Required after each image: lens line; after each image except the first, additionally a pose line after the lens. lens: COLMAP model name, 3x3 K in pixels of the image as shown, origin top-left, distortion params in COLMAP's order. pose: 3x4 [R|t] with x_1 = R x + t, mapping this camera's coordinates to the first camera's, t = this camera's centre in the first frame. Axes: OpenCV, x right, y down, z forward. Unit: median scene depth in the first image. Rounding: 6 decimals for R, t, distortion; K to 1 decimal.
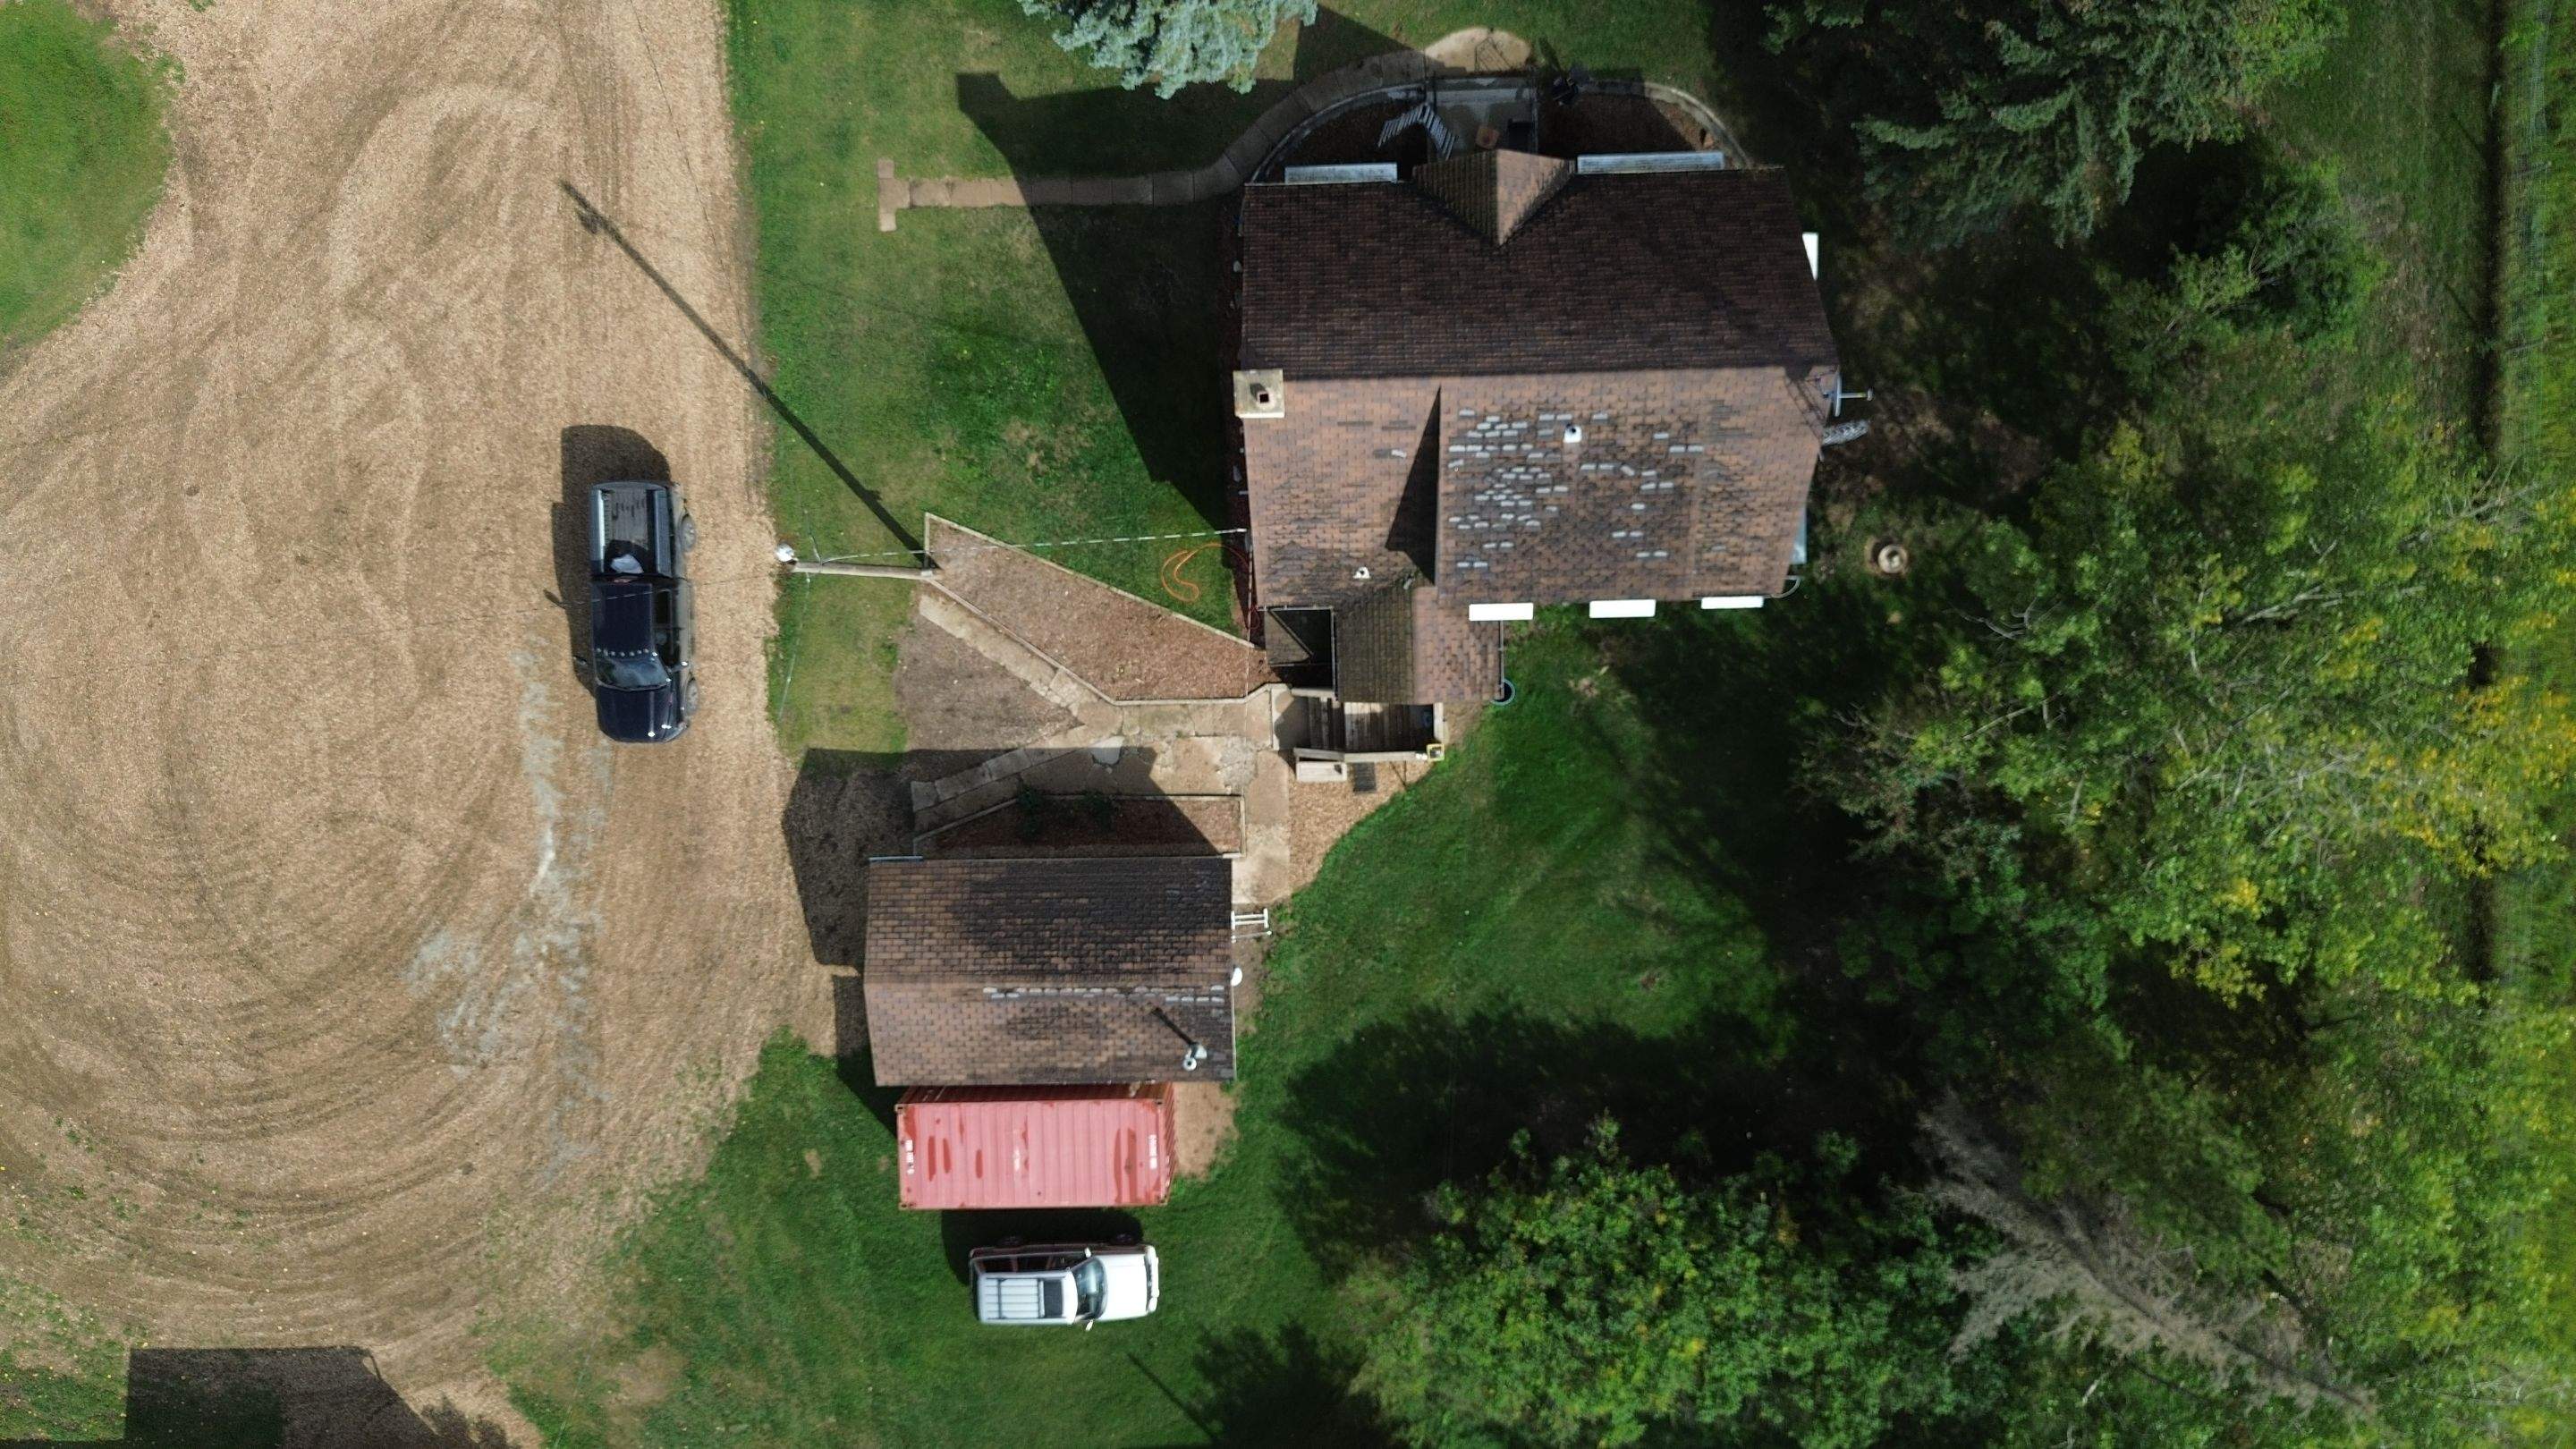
lens RADIAL K [[1837.4, 0, 1285.1], [0, 1837.4, 717.4], [0, 0, 1]] dist [0.077388, -0.073218]
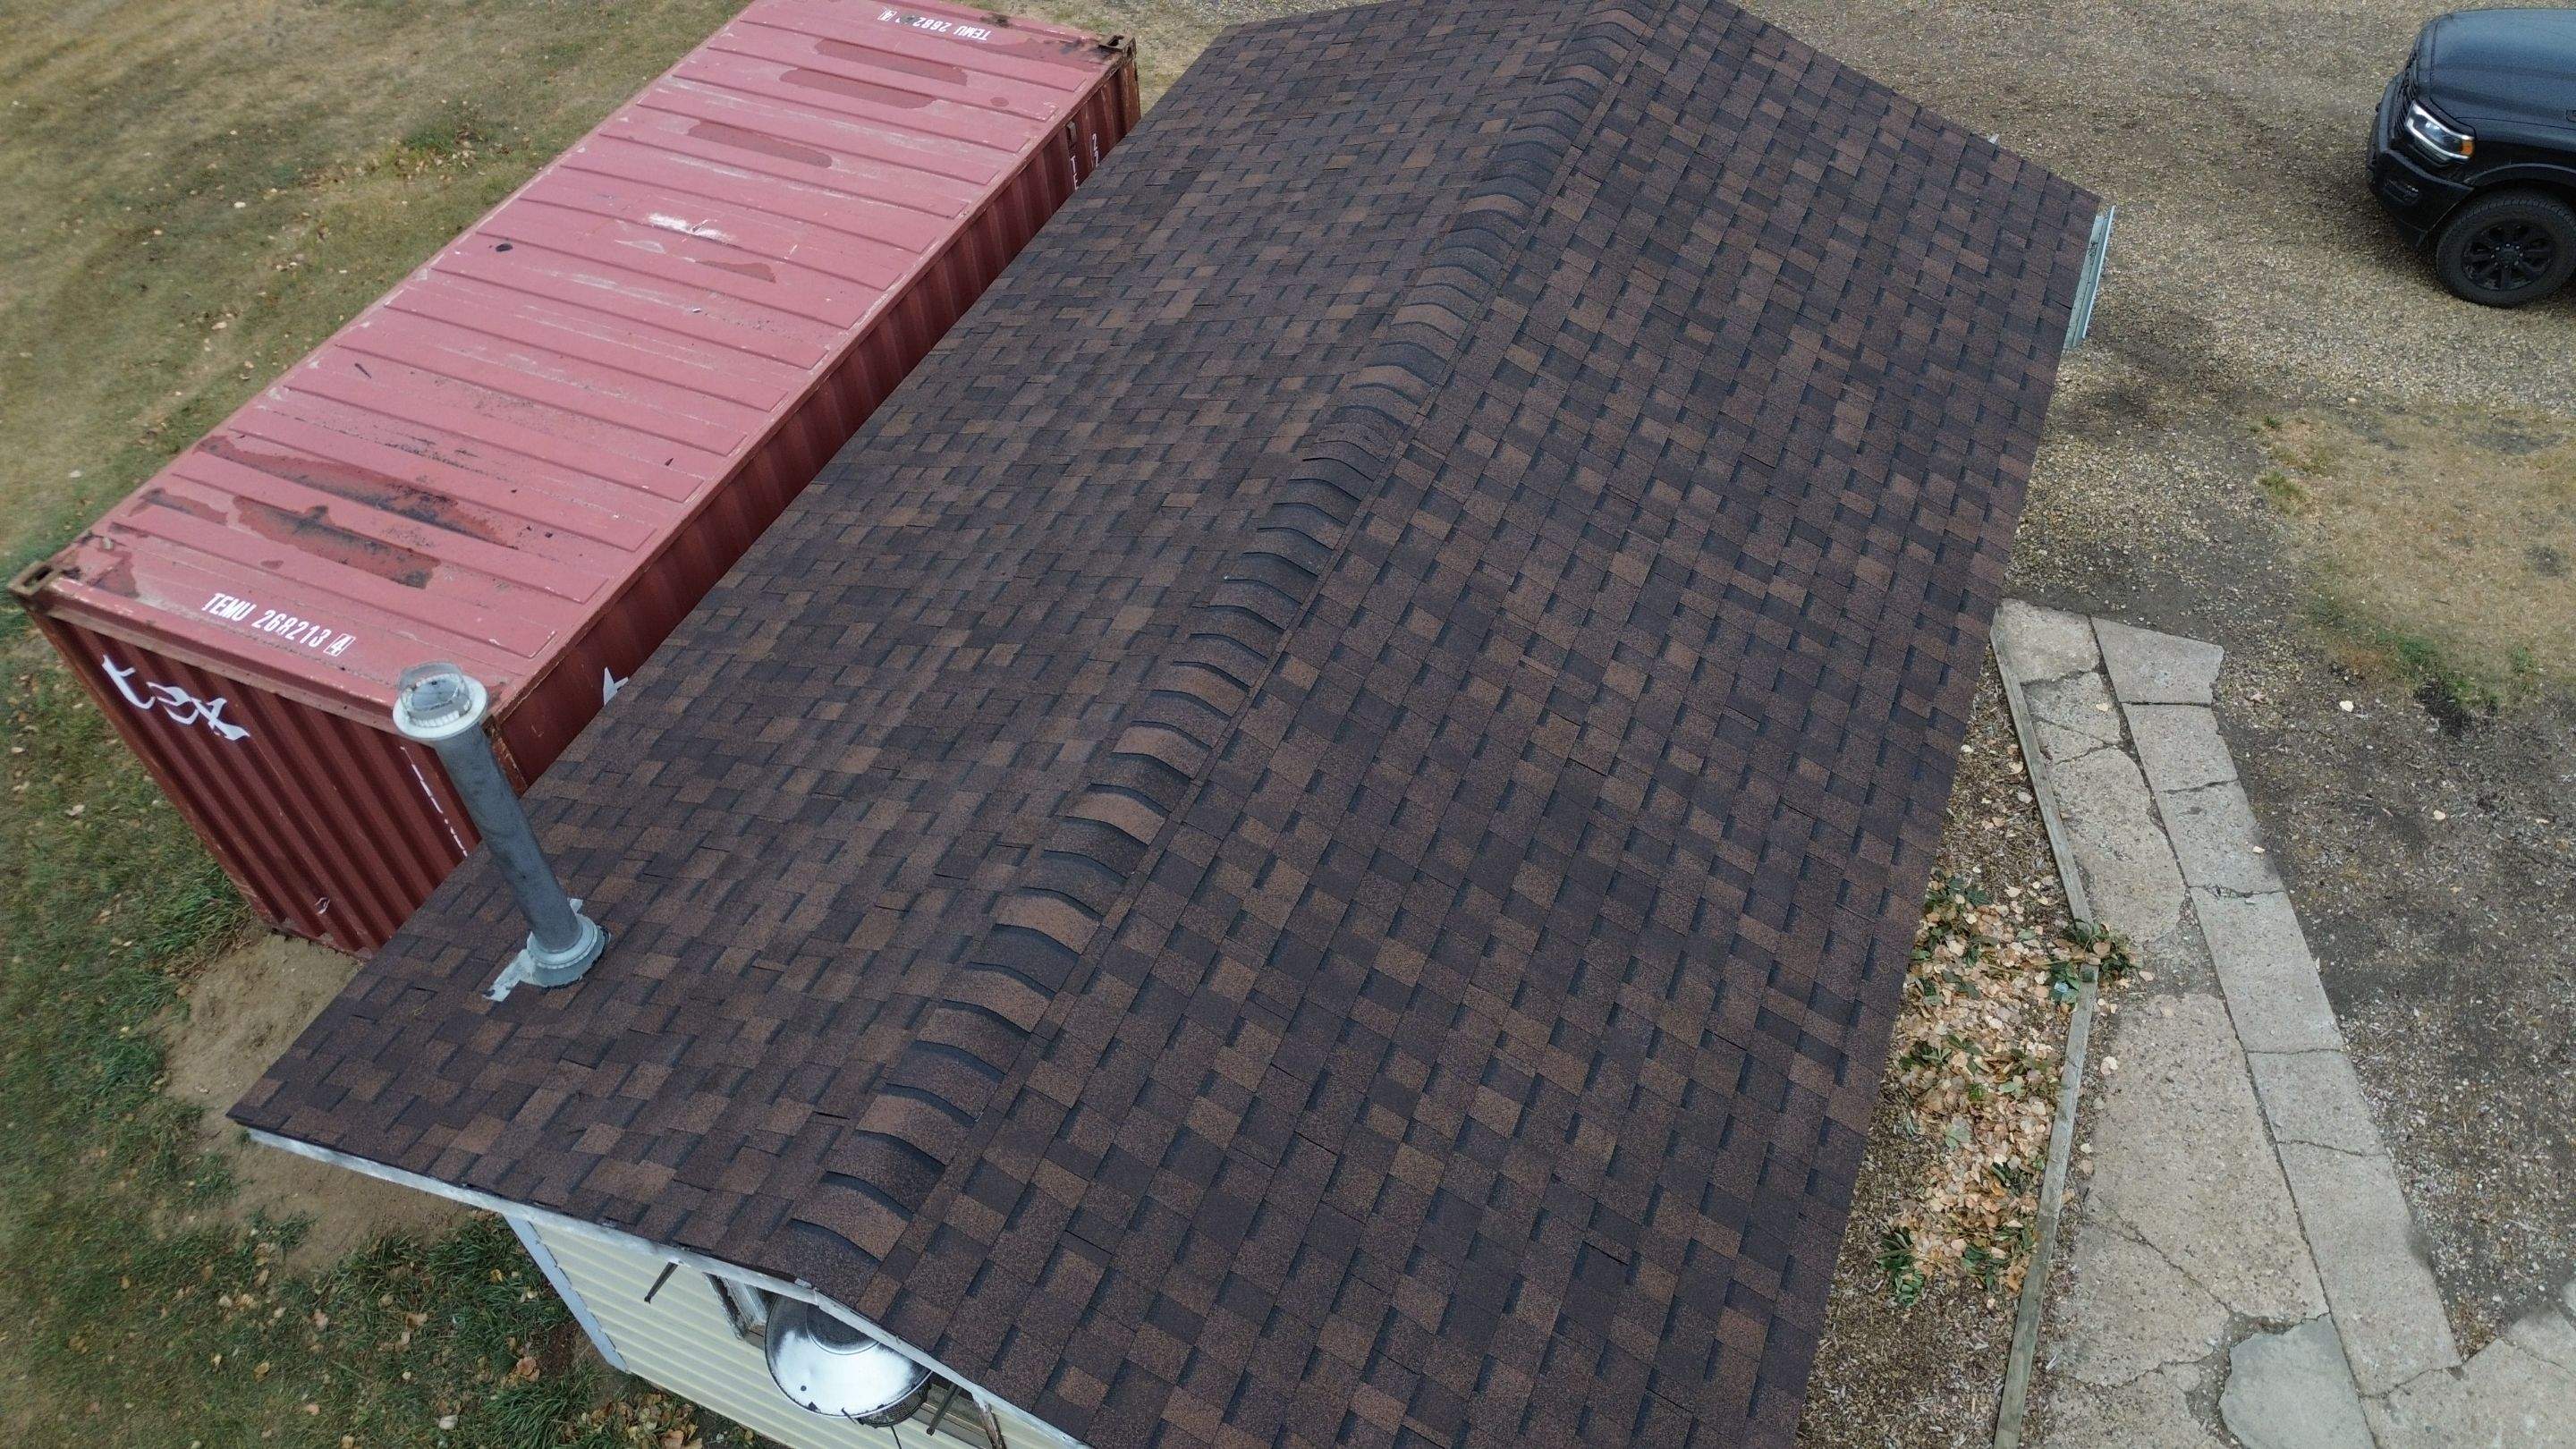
lens RADIAL K [[1837.4, 0, 1285.1], [0, 1837.4, 717.4], [0, 0, 1]] dist [0.077388, -0.073218]
pose [[-0.411887, 0.704915, -0.577446, 0.002917], [-0.909019, -0.362018, 0.206464, 0.099491], [-0.063506, 0.609949, 0.789892, 0.845169]]
